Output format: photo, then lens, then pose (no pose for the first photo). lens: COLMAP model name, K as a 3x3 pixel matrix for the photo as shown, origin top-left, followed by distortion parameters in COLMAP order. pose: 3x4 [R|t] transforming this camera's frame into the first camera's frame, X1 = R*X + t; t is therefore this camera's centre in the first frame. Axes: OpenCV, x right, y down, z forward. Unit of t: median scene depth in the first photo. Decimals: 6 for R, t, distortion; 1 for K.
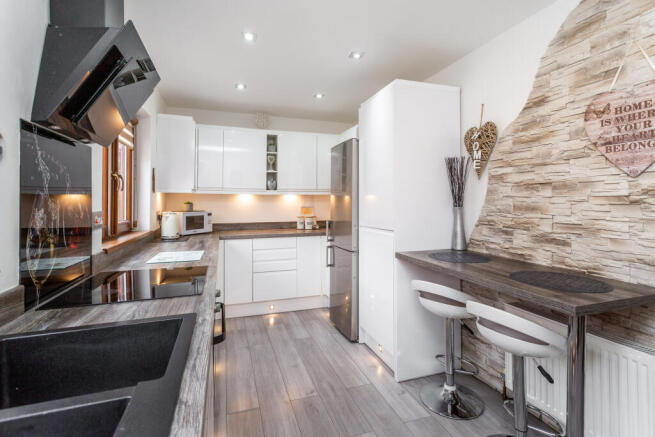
lens RADIAL K [[313.8, 0, 328.4], [0, 313.8, 199.5], [0, 0, 1]] dist [0.010841, 0.001794]
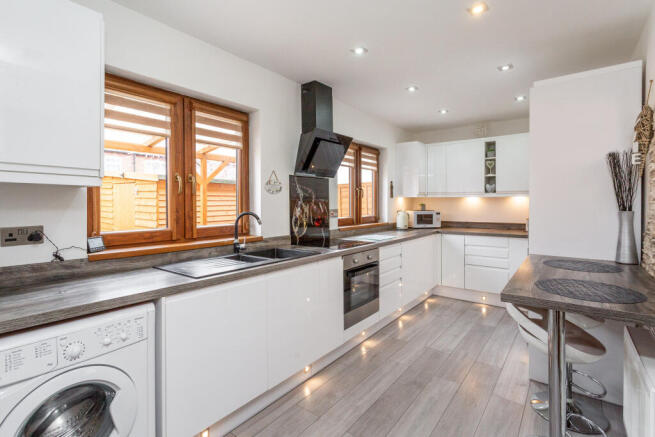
lens RADIAL K [[313.8, 0, 328.6], [0, 313.8, 206.1], [0, 0, 1]] dist [0.010841, 0.001794]
pose [[0.557245, 0.007884, -0.830311, 0.504888], [0.009799, 0.999823, 0.016070, -0.007922], [0.830291, -0.017091, 0.557069, -0.083238]]
